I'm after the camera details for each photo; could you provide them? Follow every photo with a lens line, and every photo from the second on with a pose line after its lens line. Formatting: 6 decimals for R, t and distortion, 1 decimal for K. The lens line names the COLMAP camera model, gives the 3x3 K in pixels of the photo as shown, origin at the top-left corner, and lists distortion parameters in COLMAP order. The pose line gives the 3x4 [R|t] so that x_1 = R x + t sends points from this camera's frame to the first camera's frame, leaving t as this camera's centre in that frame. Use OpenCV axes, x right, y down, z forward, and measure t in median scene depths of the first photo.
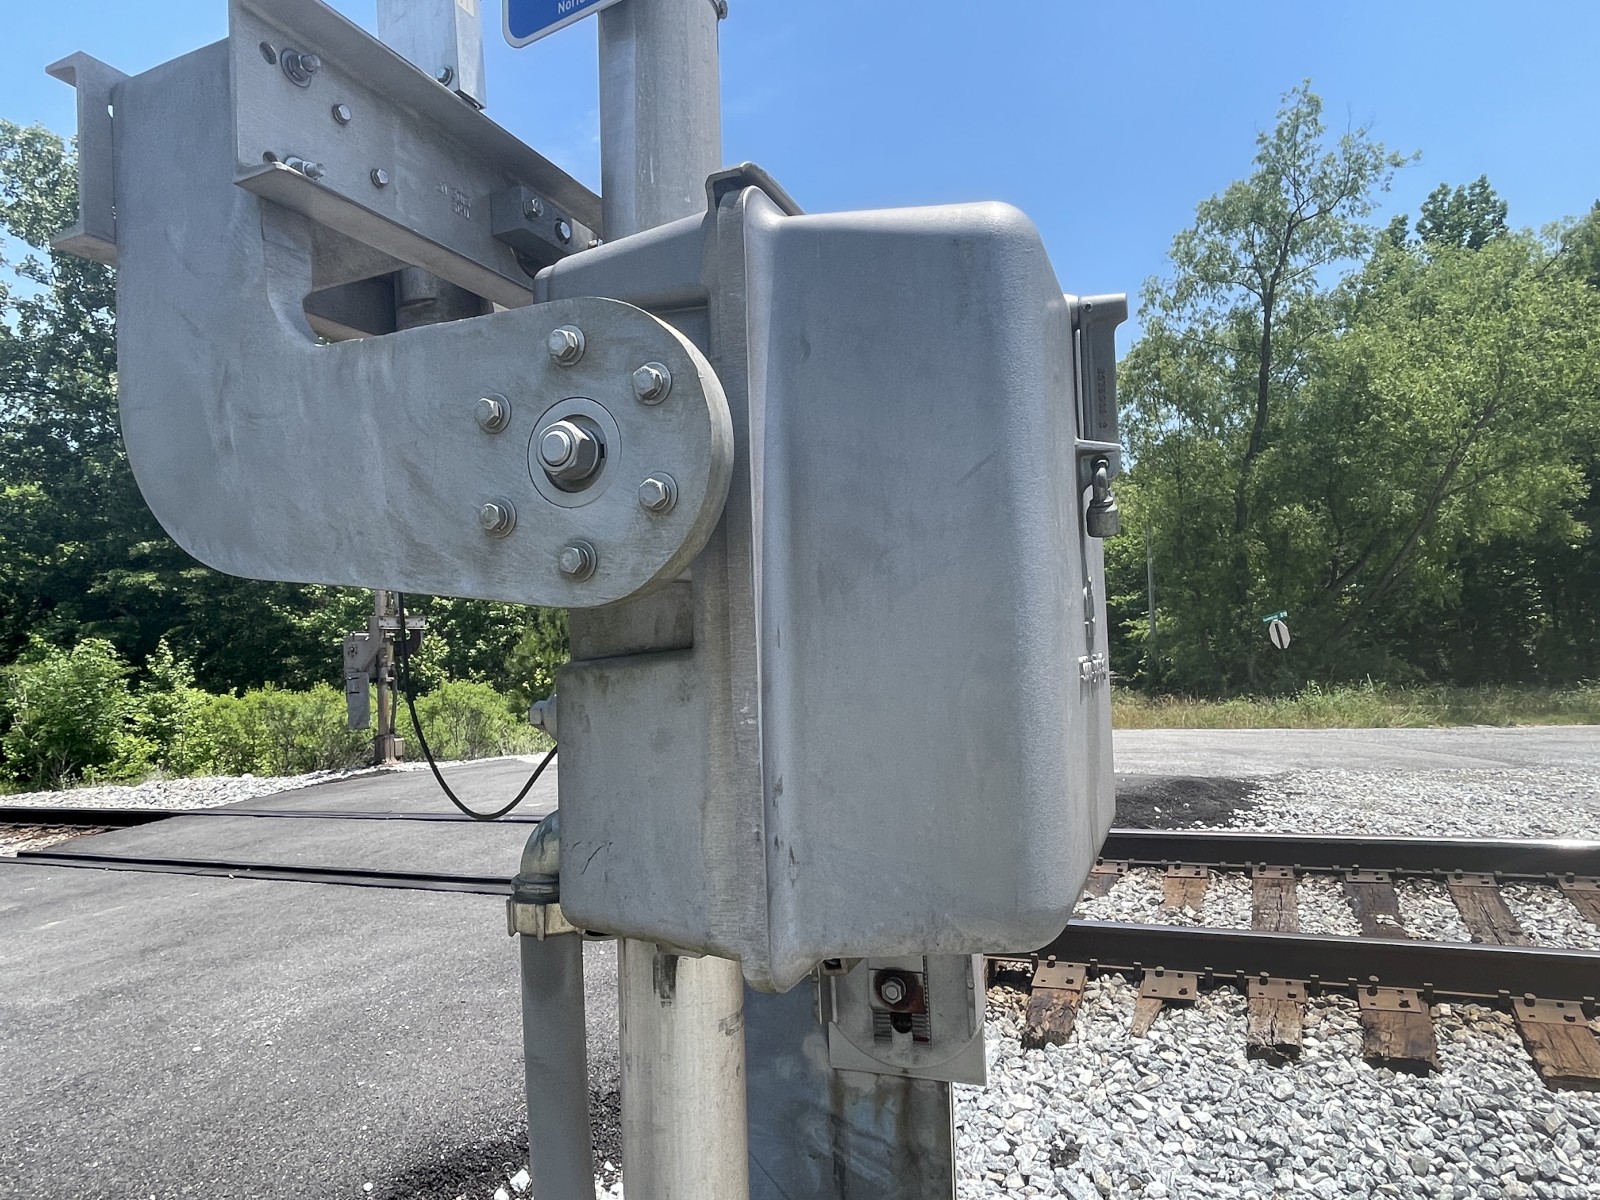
lens RADIAL K [[995.4, 0, 824.1], [0, 995.4, 600.9], [0, 0, 1]] dist [-0.002558, -0.006362]
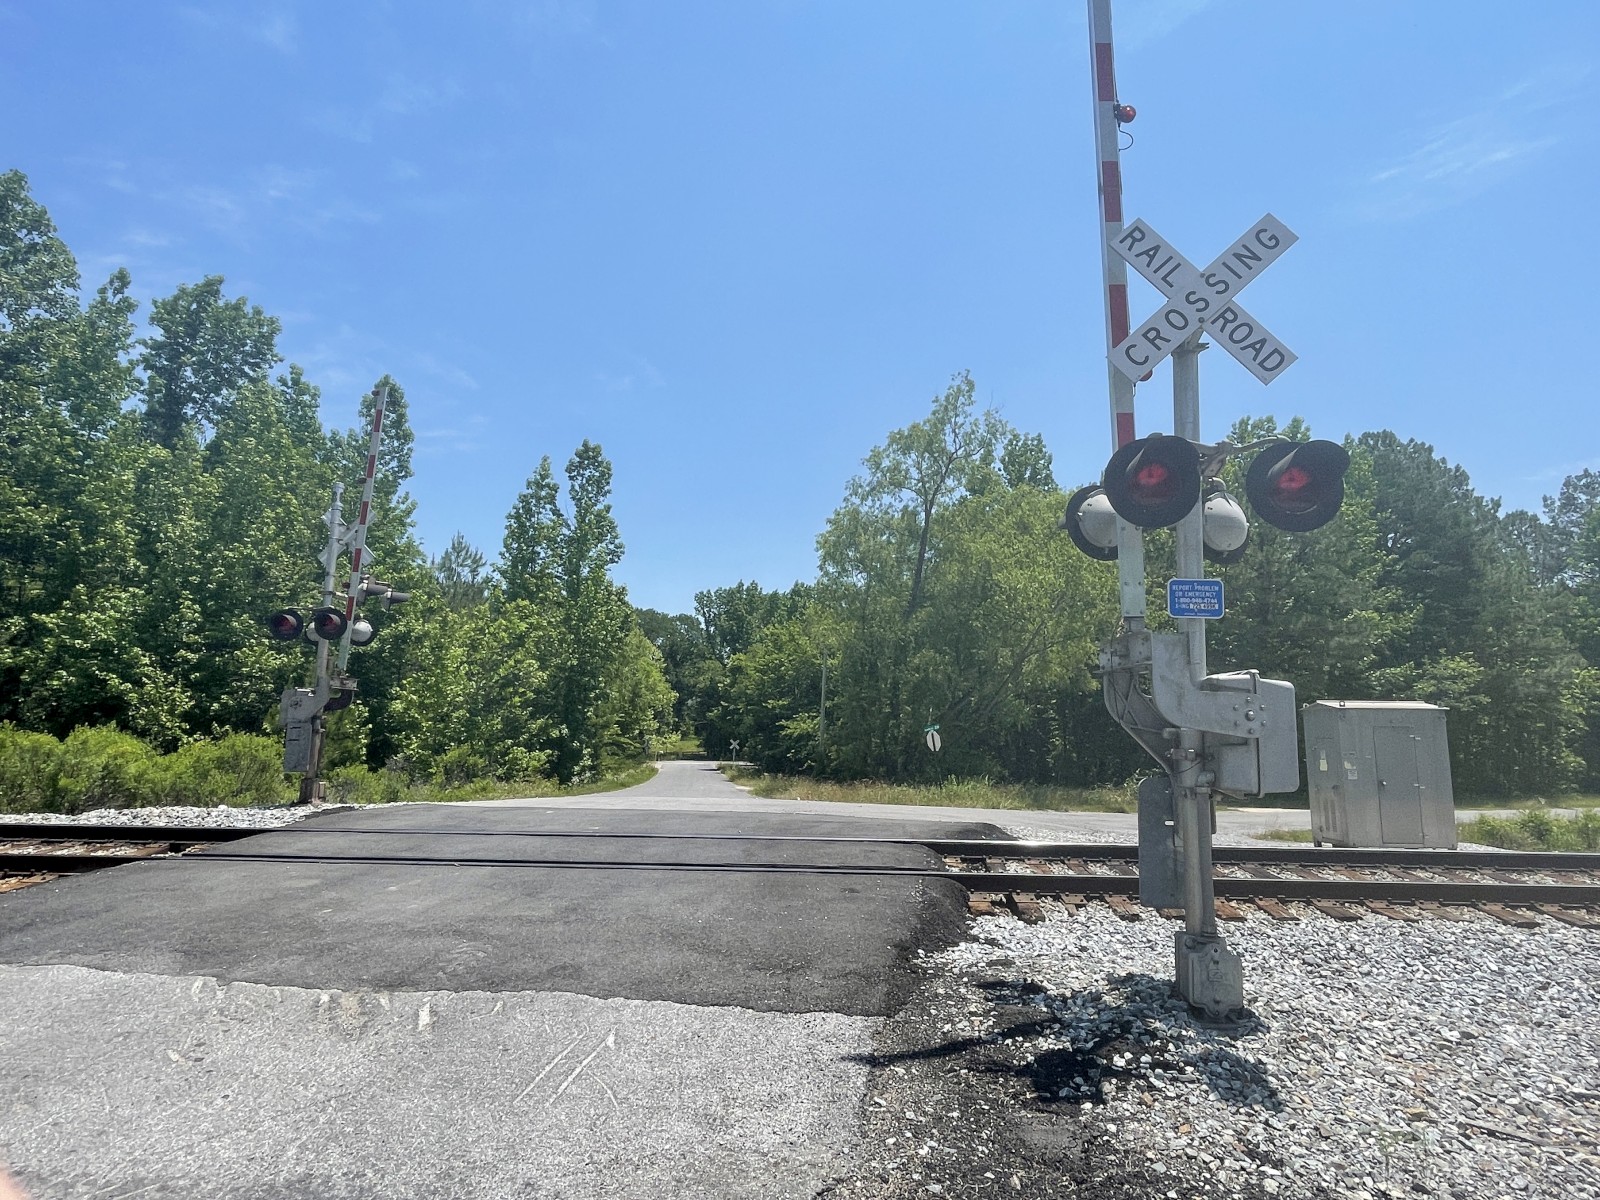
lens RADIAL K [[891.6, 0, 808.8], [0, 891.6, 601.6], [0, 0, 1]] dist [0.004083, -0.001076]
pose [[0.922215, 0.124243, 0.366173, -0.150351], [-0.086281, 0.989217, -0.118342, 0.001781], [-0.376927, 0.077543, 0.922991, -0.100462]]
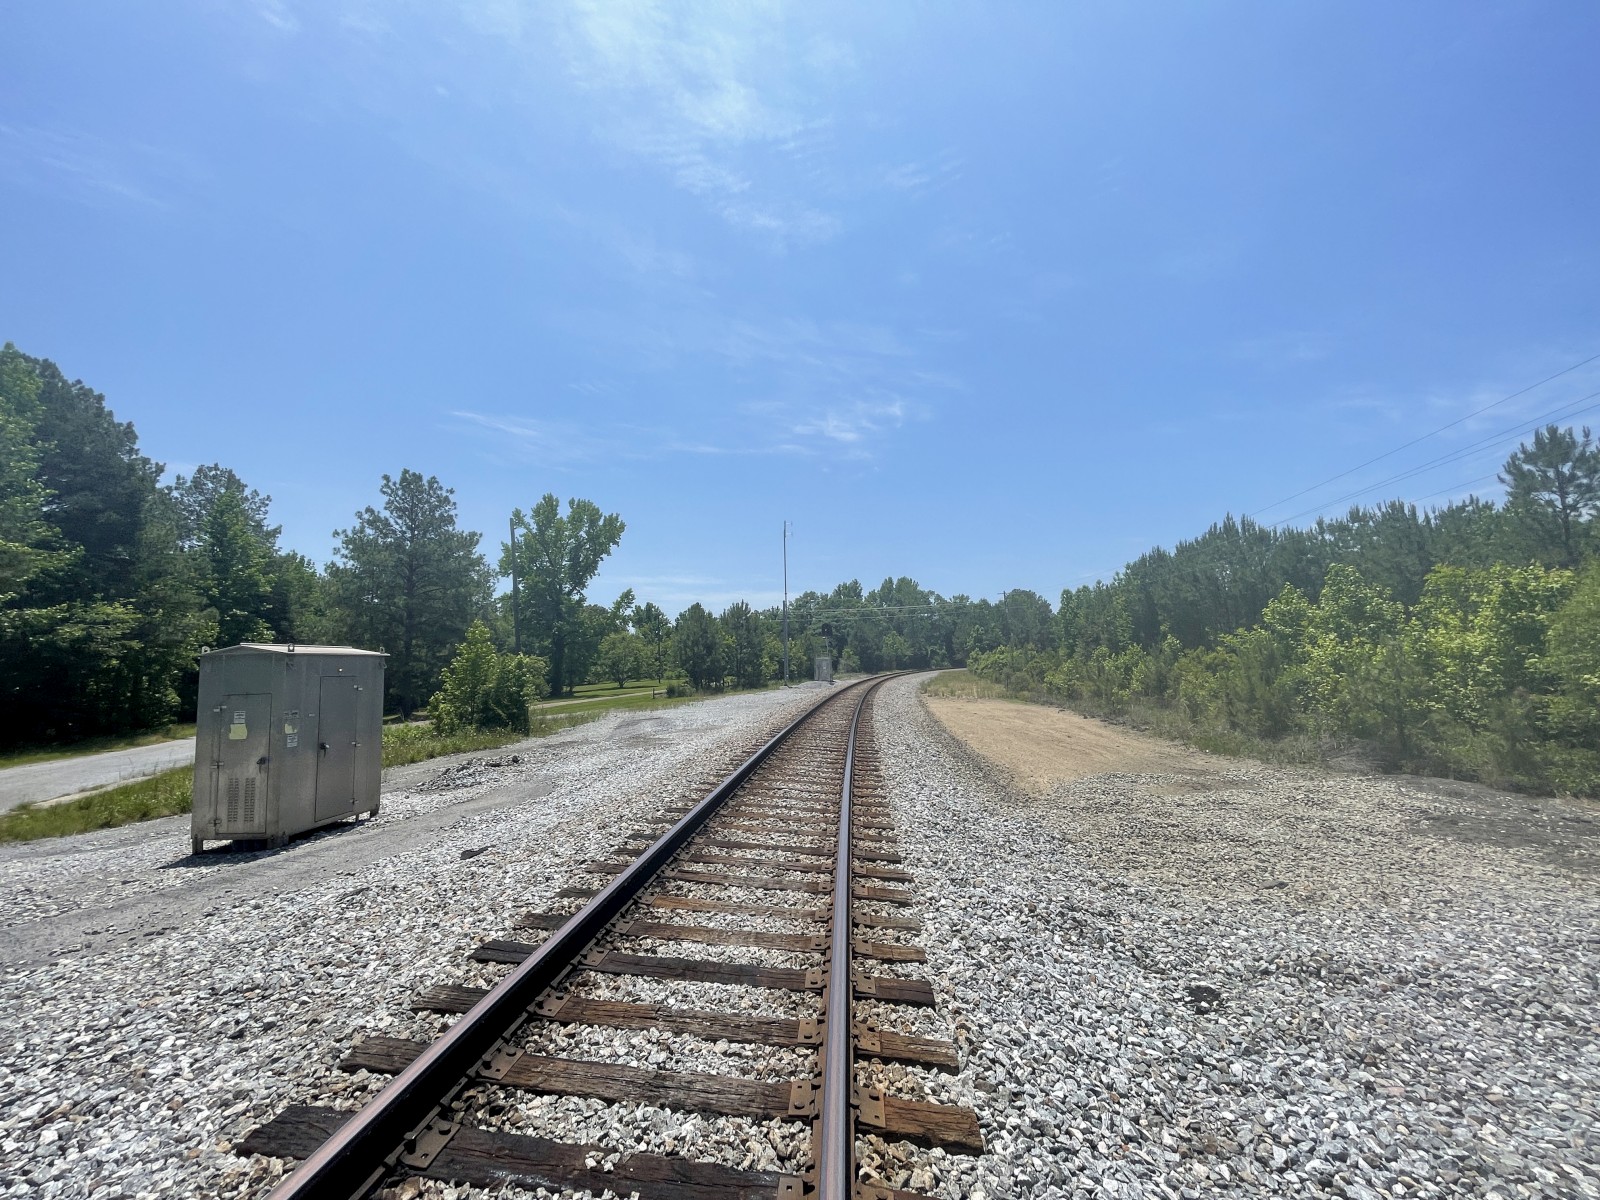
lens RADIAL K [[644.8, 0, 800.5], [0, 644.8, 599.8], [0, 0, 1]] dist [0.000371, -0.001475]
pose [[-0.346319, 0.160169, 0.924343, 0.002030], [-0.008098, 0.984770, -0.173673, -0.001519], [-0.938082, -0.067632, -0.339747, 0.174190]]
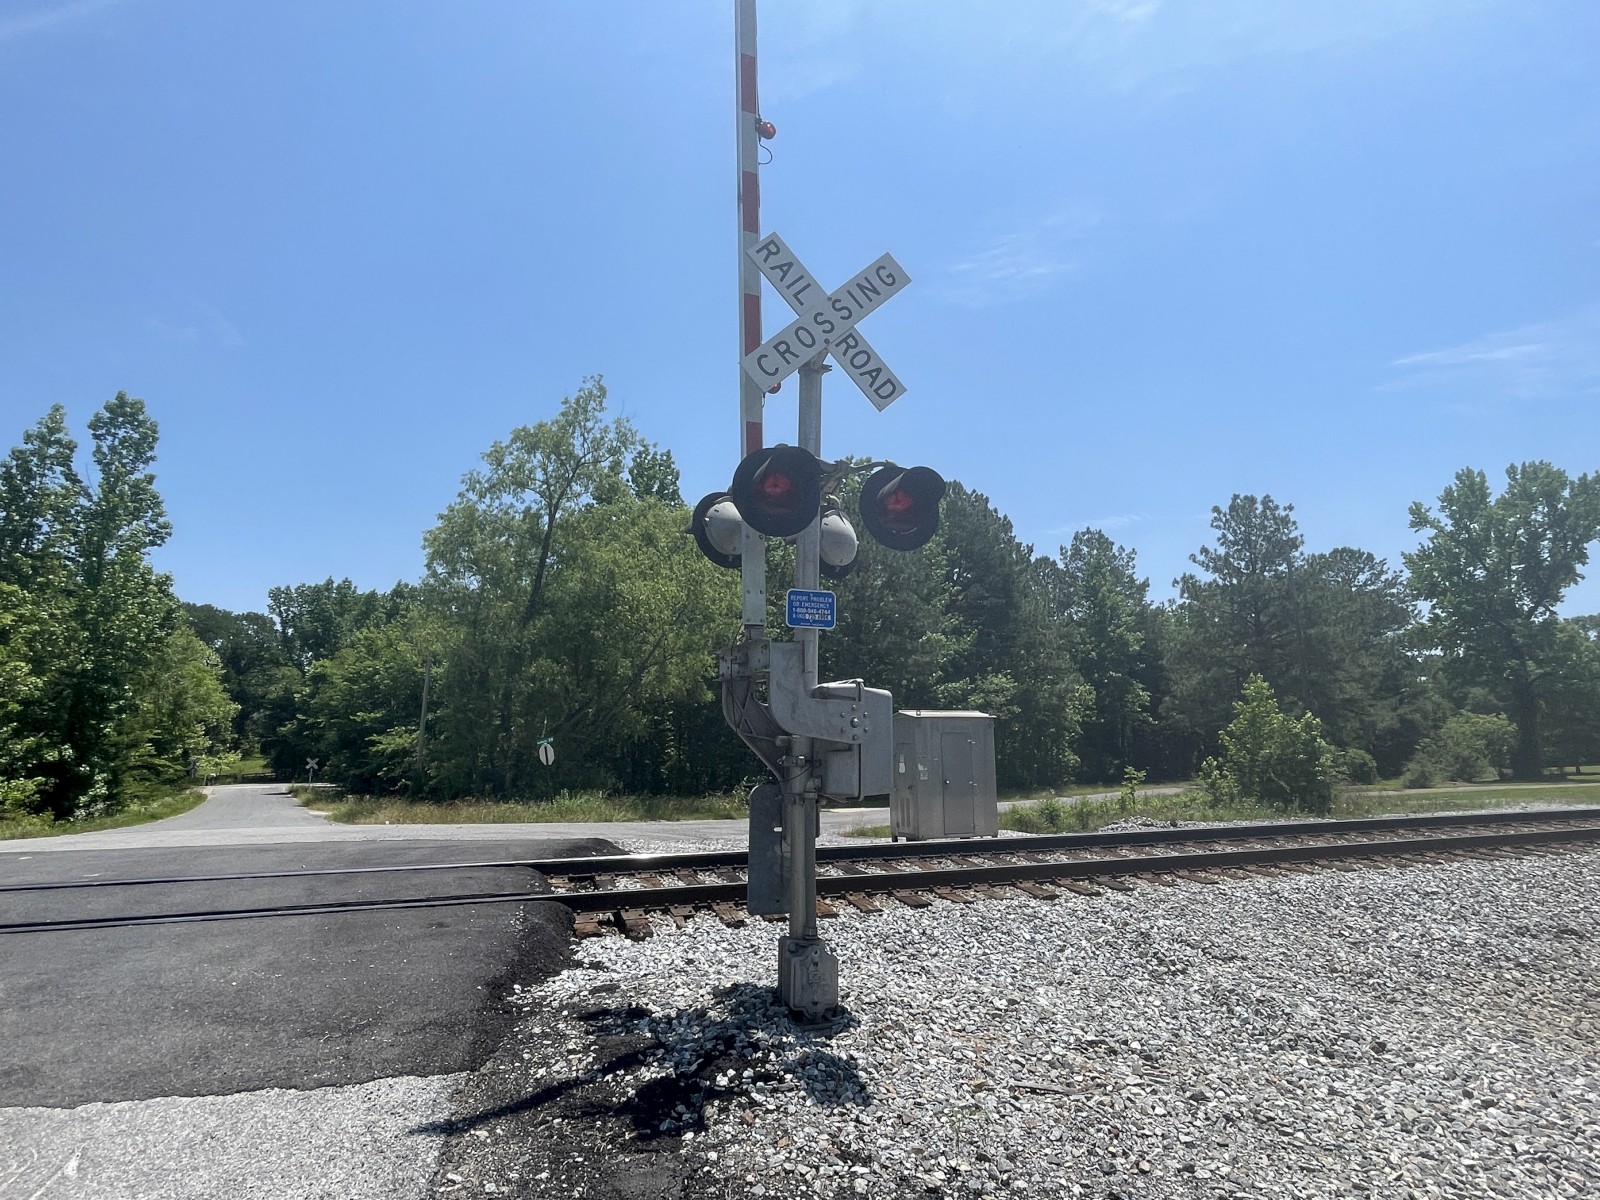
lens RADIAL K [[891.6, 0, 803.9], [0, 891.6, 602.0], [0, 0, 1]] dist [0.004083, -0.001076]
pose [[0.692532, 0.167608, 0.701646, -0.143667], [-0.072083, 0.983844, -0.163872, 0.002131], [-0.717777, 0.062910, 0.693425, -0.091116]]
